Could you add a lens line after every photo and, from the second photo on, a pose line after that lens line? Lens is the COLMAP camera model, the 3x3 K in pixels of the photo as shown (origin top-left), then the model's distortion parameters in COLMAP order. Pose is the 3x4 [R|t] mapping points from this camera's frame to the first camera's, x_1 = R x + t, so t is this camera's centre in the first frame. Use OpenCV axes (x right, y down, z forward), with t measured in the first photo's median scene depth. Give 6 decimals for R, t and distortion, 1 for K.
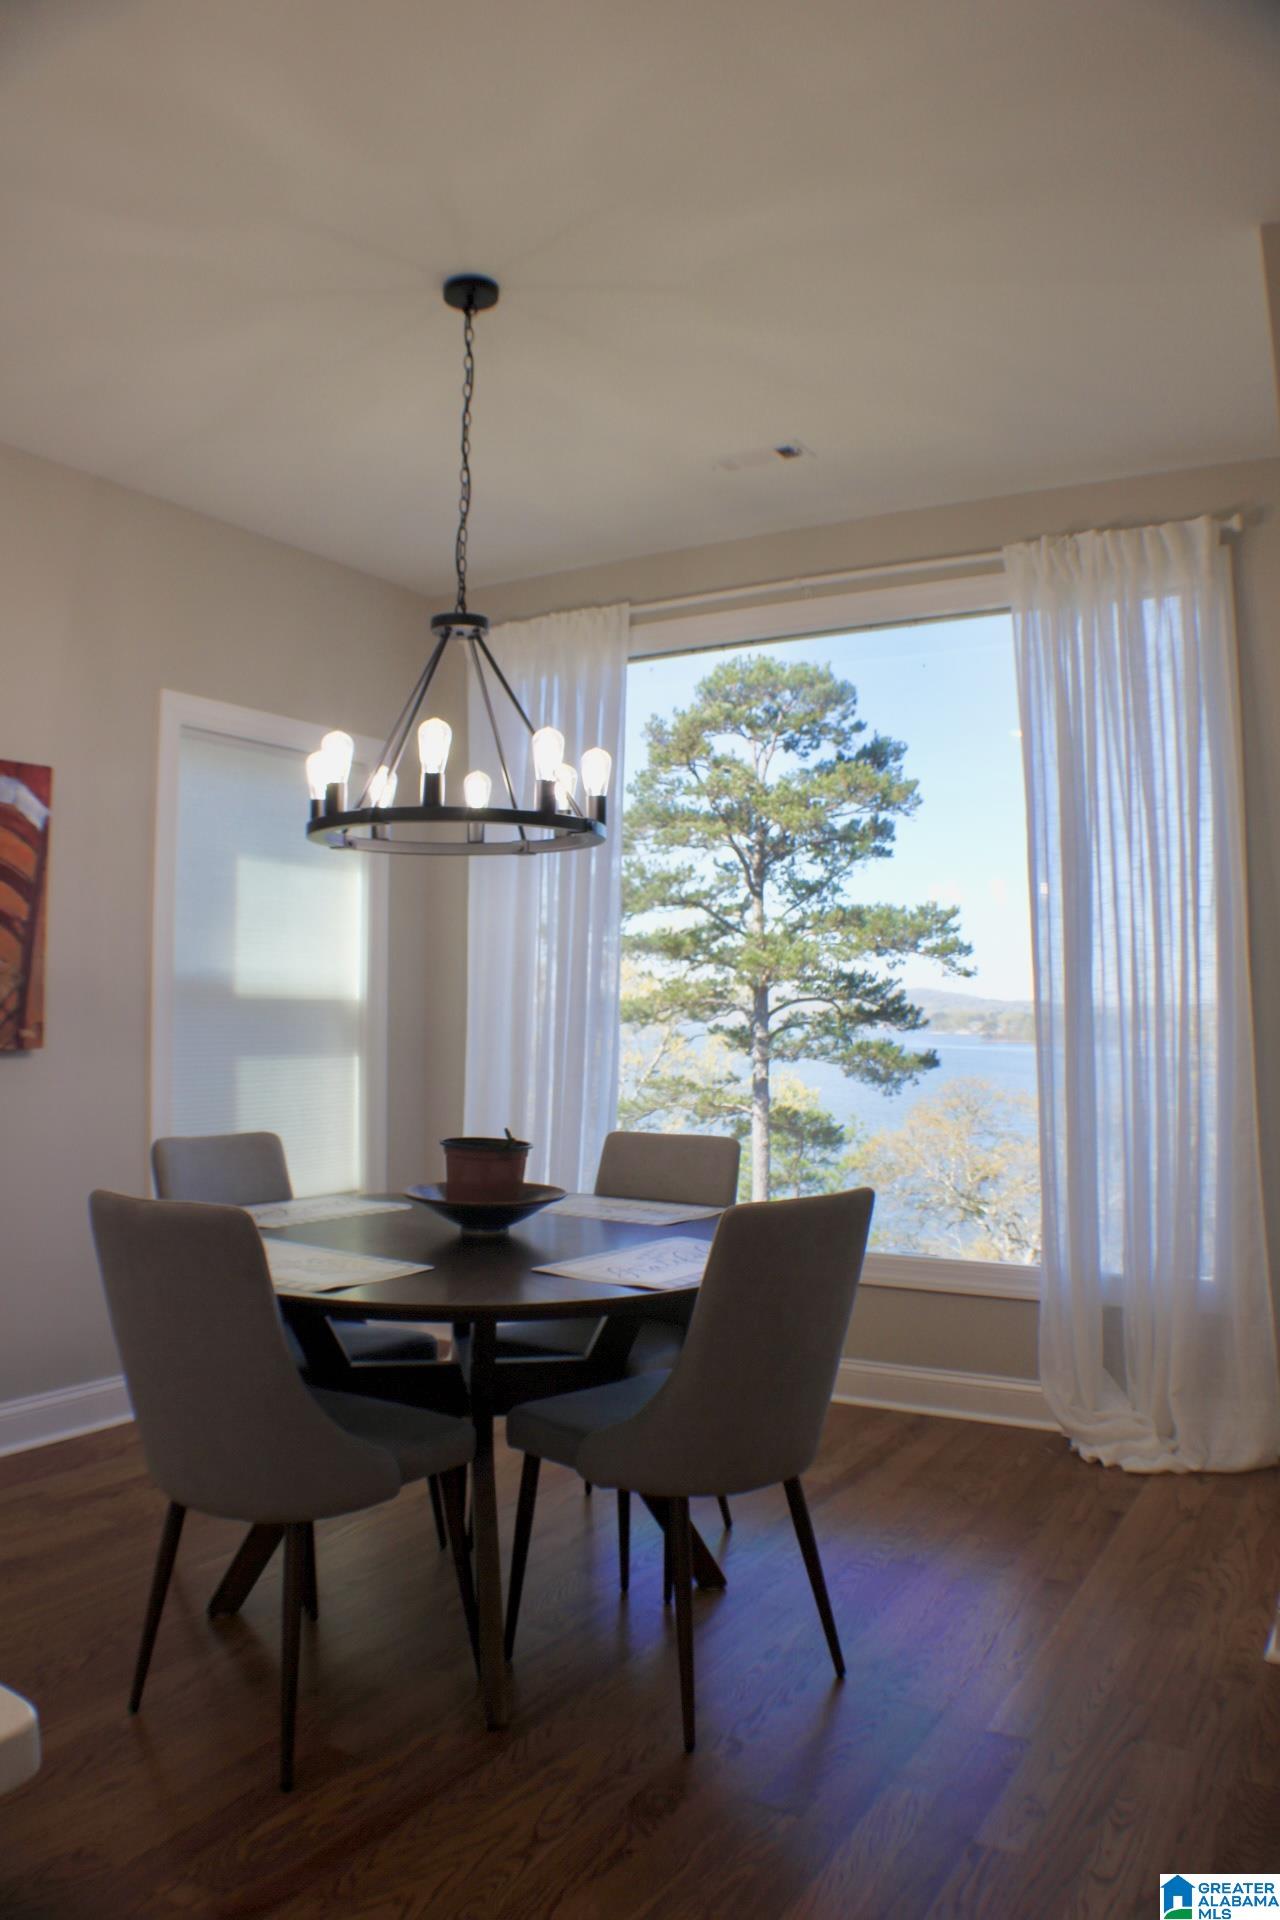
lens RADIAL K [[1395.9, 0, 640.5], [0, 1395.9, 983.7], [0, 0, 1]] dist [-0.240100, 0.103117]
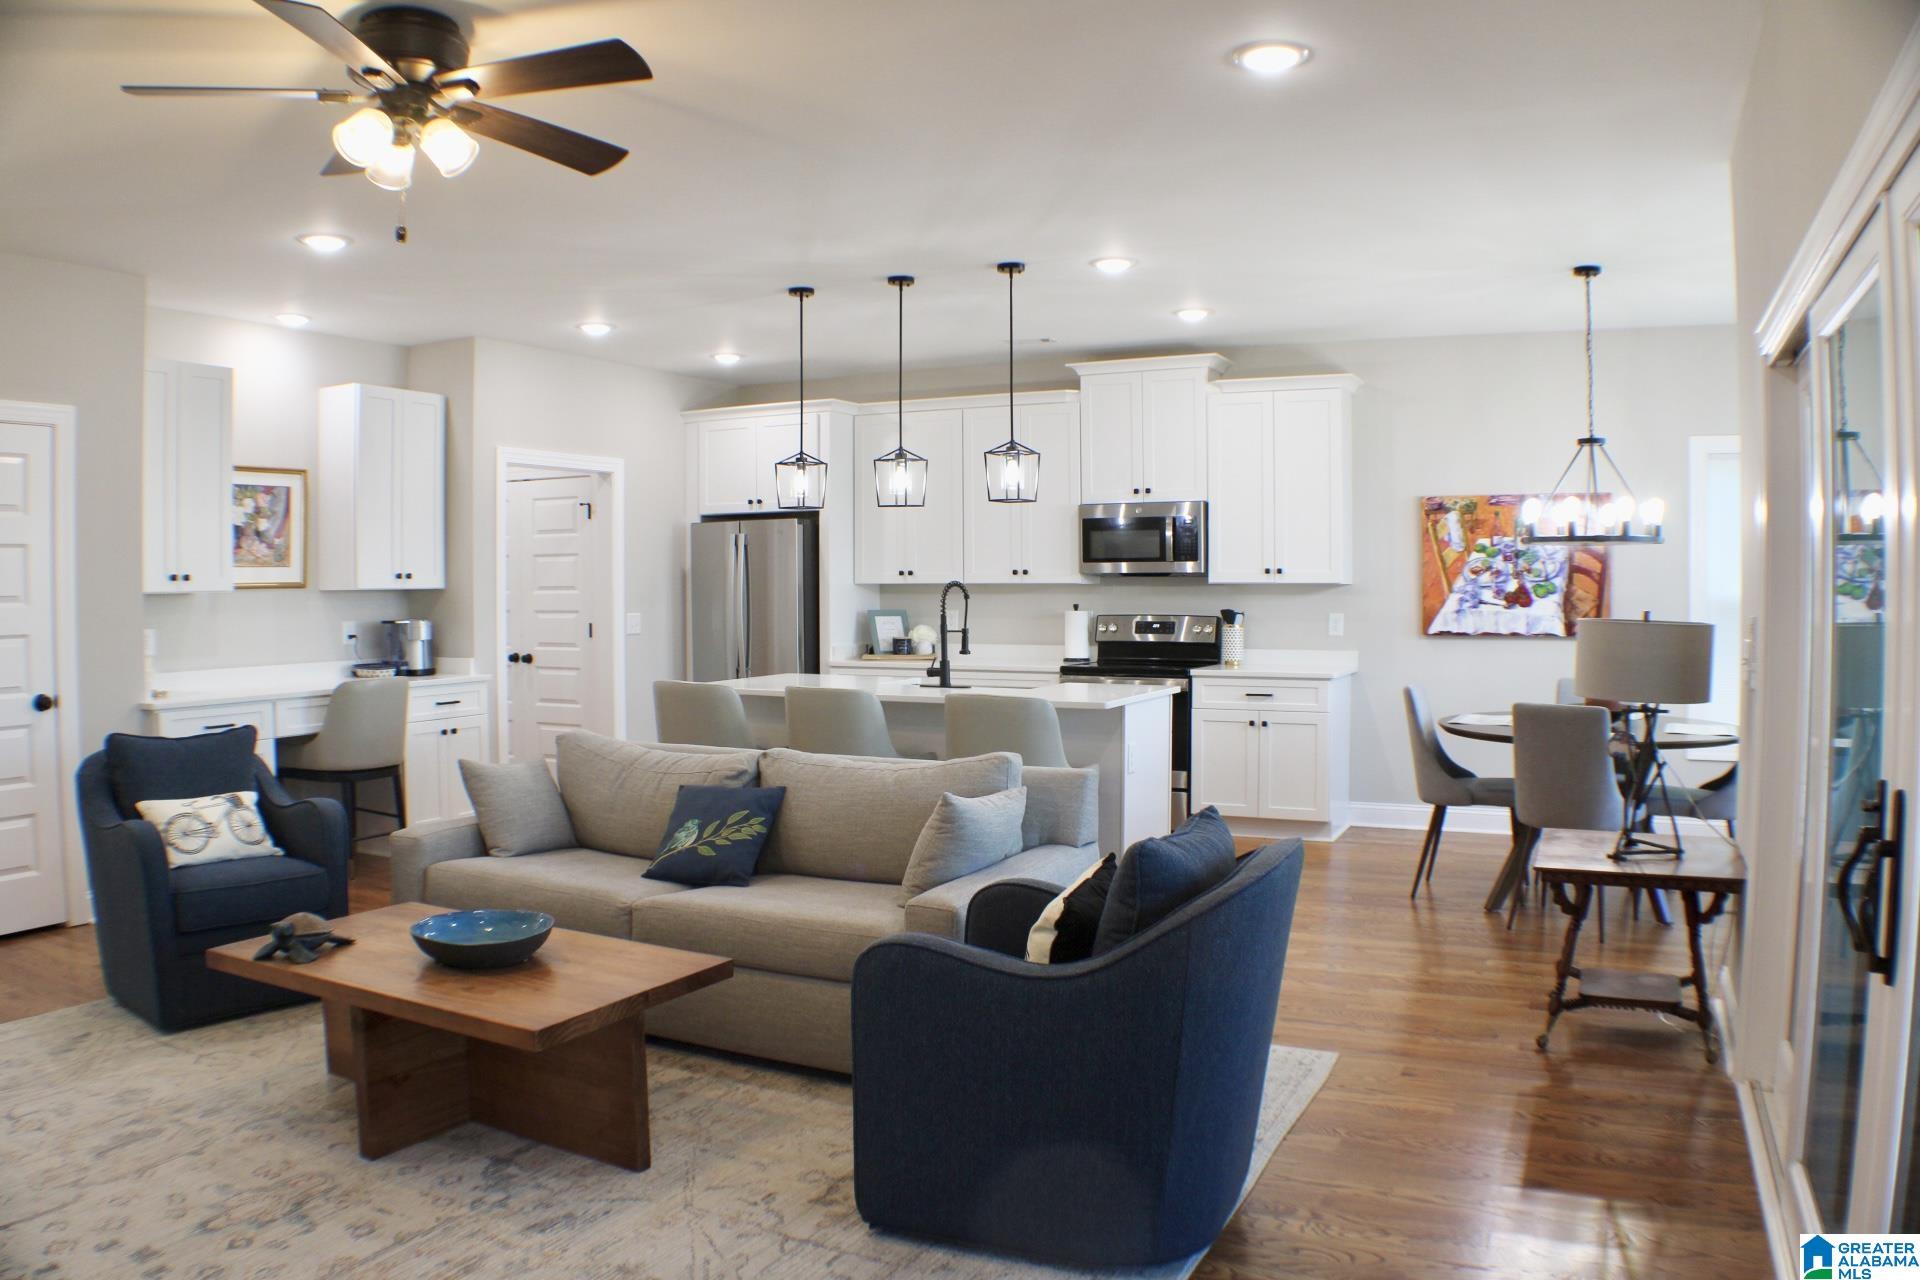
lens RADIAL K [[1395.9, 0, 936.4], [0, 1395.9, 646.2], [0, 0, 1]] dist [-0.240100, 0.103117]
pose [[0.070279, 0.042068, -0.996640, 0.171717], [0.019907, 0.998852, 0.043566, -0.005090], [0.997329, -0.022902, 0.069361, -0.015333]]
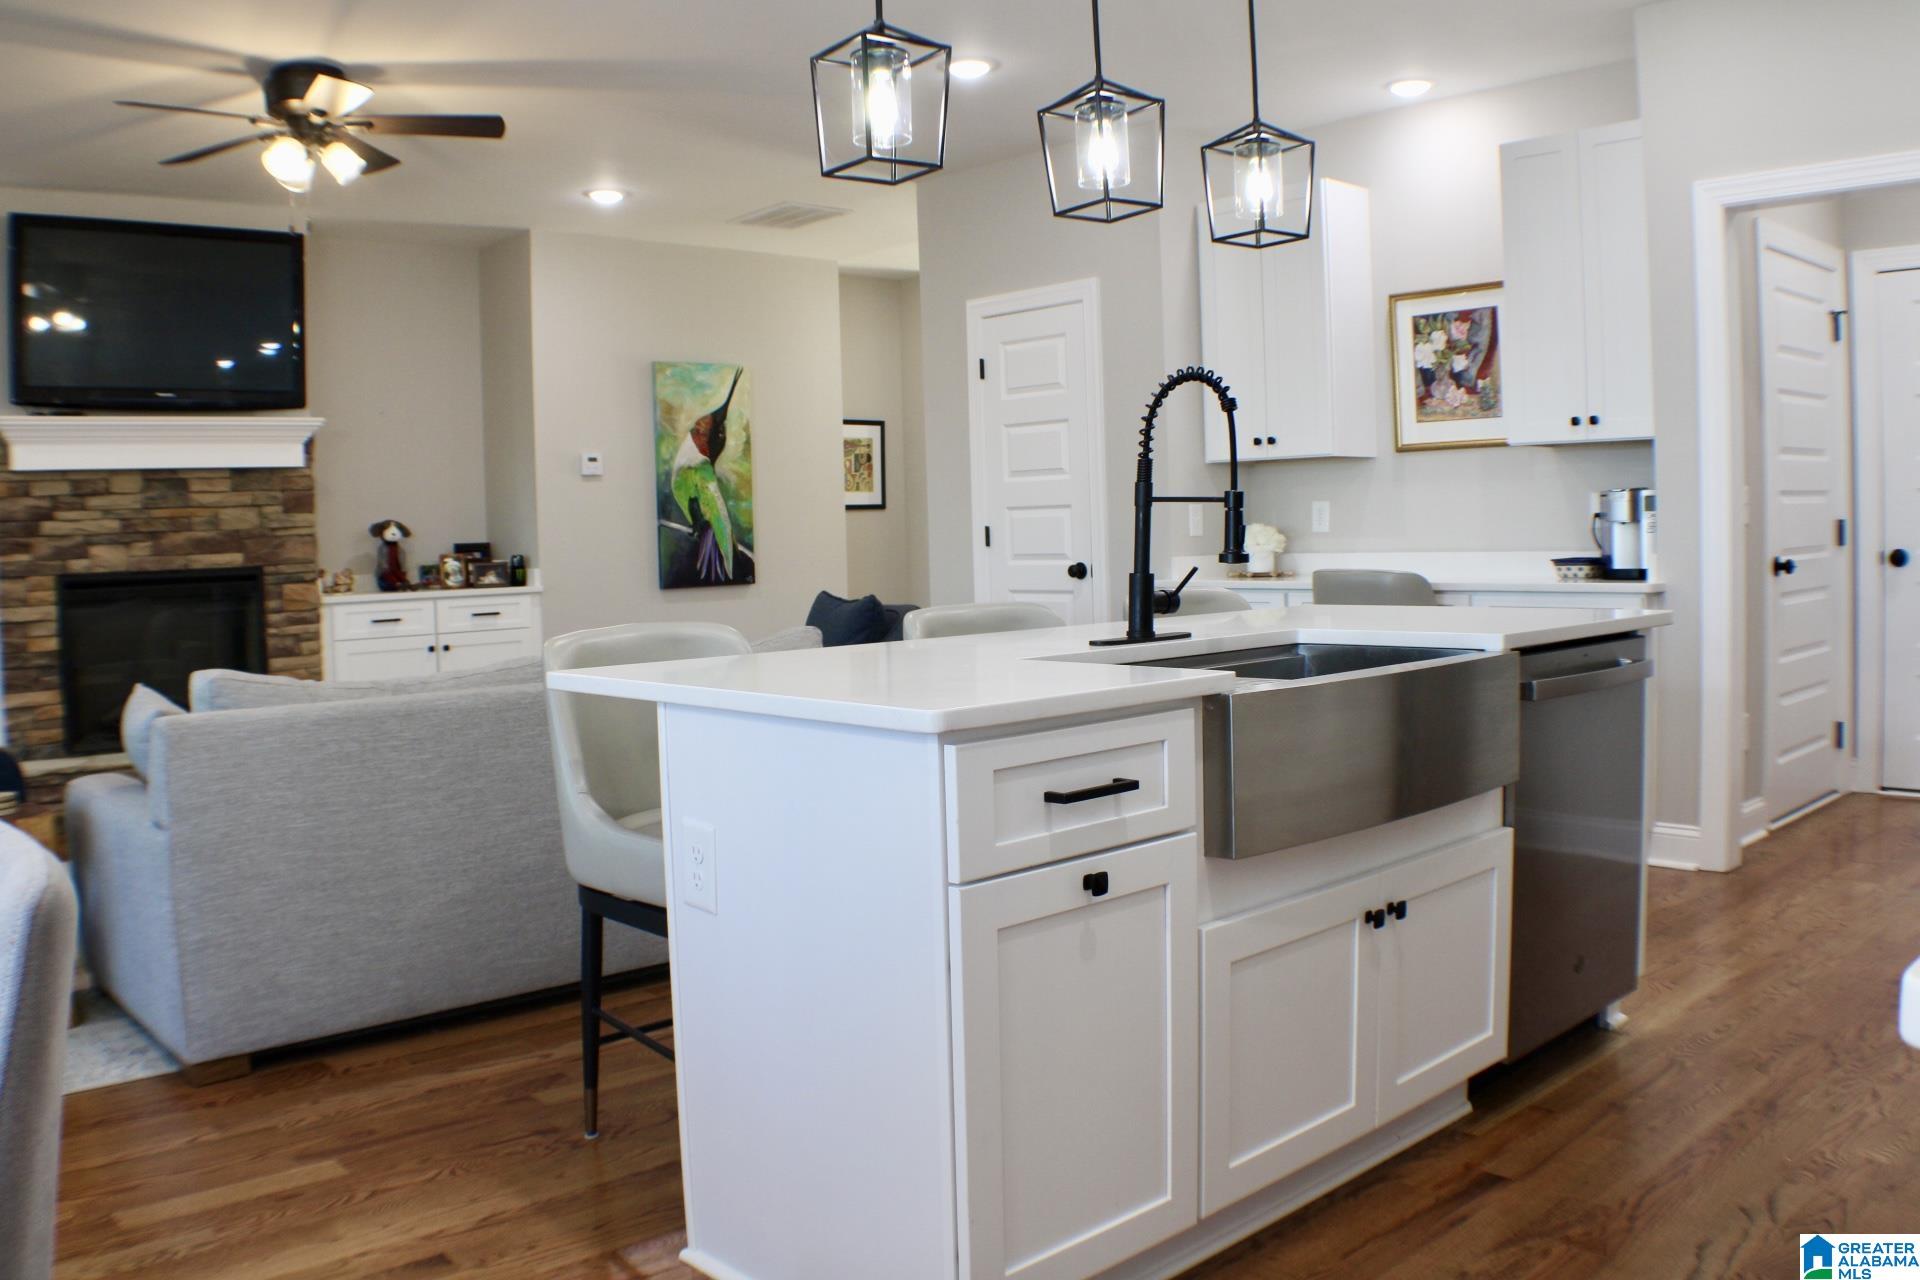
lens RADIAL K [[1603.6, 0, 944.7], [0, 1603.6, 647.1], [0, 0, 1]] dist [-0.220417, 0.104263]
pose [[-0.956036, 0.004463, 0.293214, -0.055442], [0.022061, 0.998145, 0.056736, 0.005166], [-0.292417, 0.060710, -0.954362, 0.097307]]
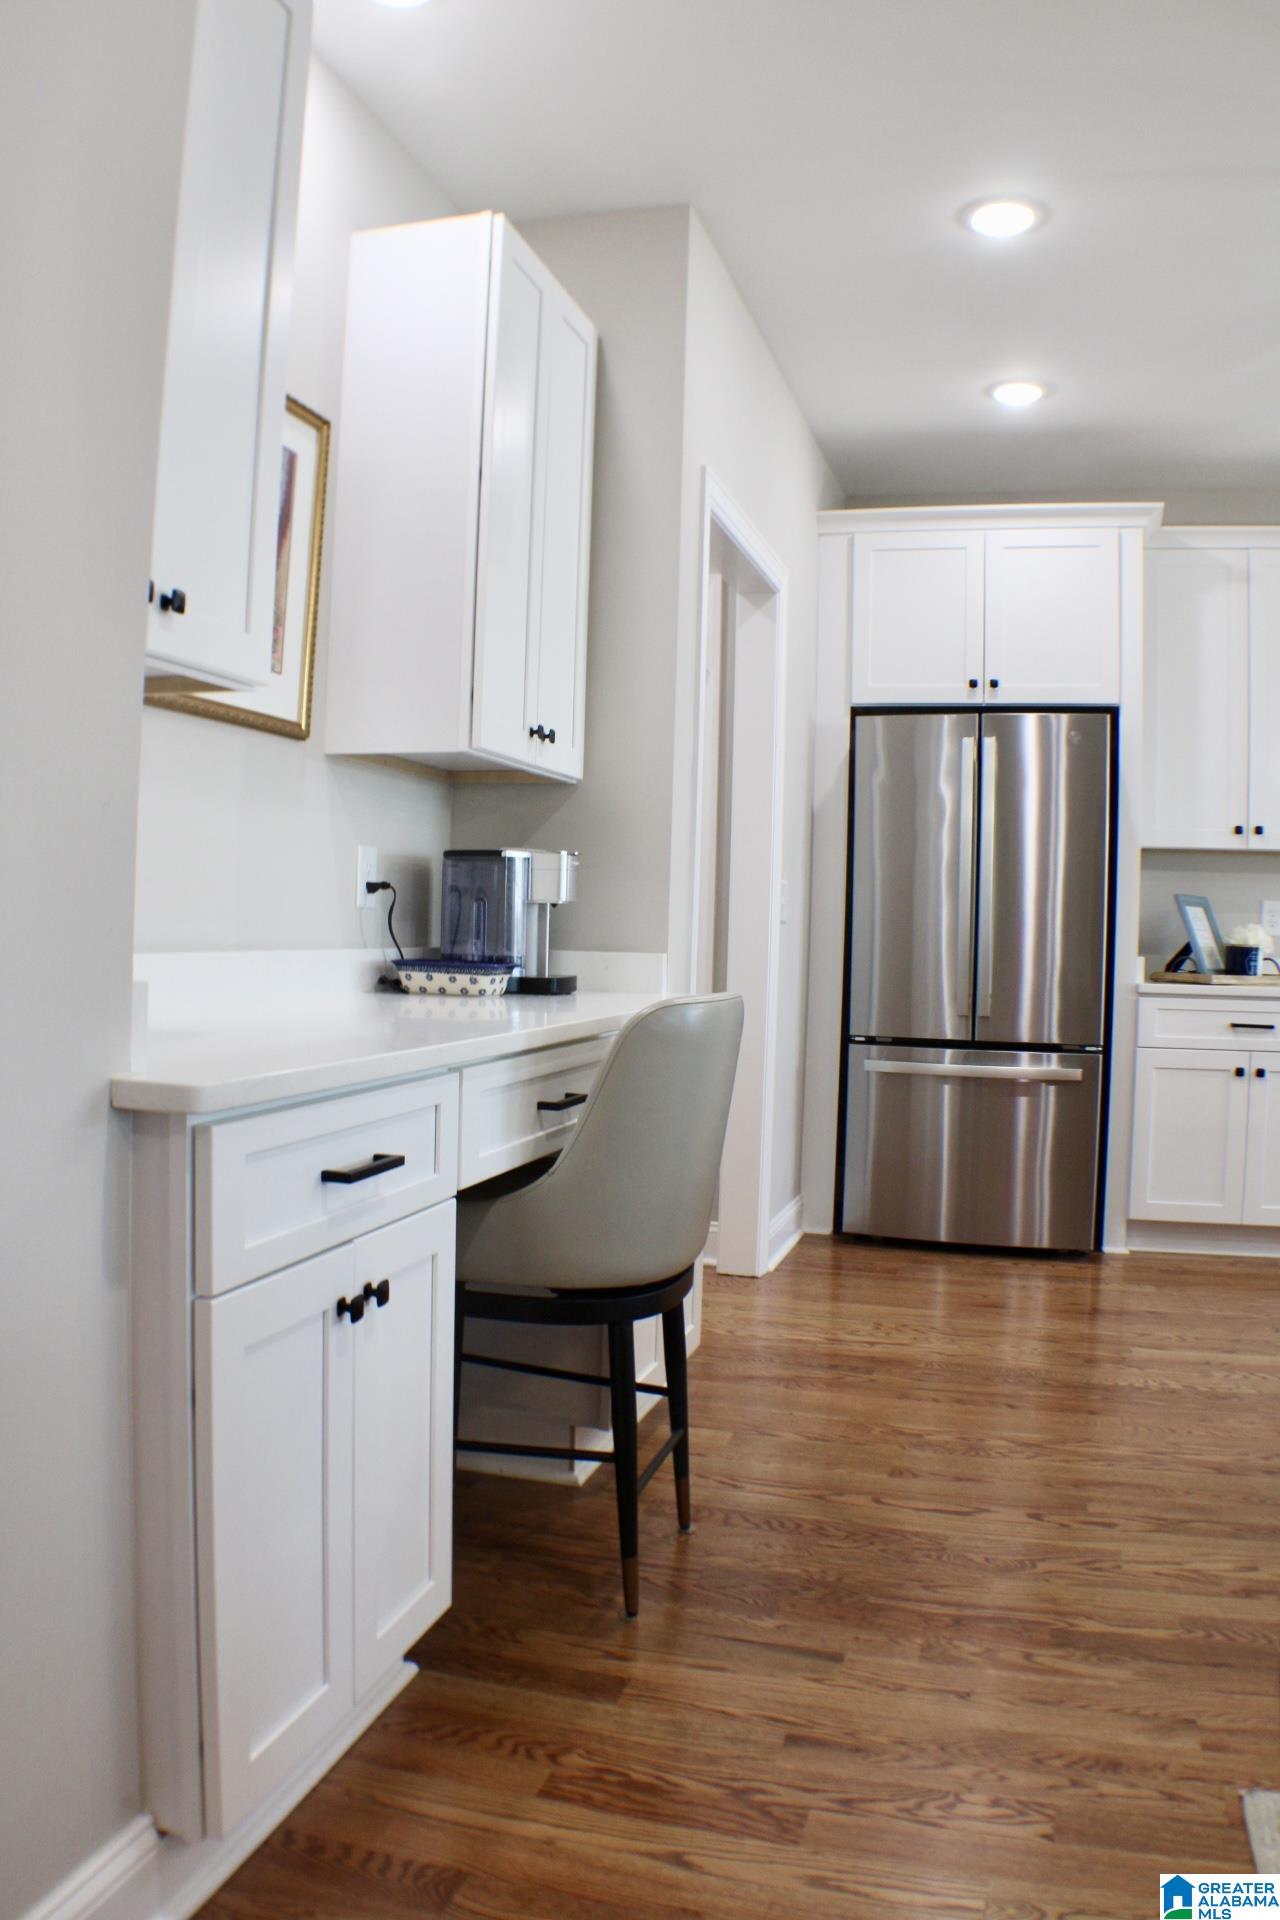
lens RADIAL K [[1463.7, 0, 642.4], [0, 1463.7, 936.6], [0, 0, 1]] dist [-0.209426, 0.079963]
pose [[0.252266, 0.013053, -0.967570, 0.024454], [-0.011181, 0.999882, 0.010574, 0.003816], [0.967593, 0.008151, 0.252382, -0.110804]]
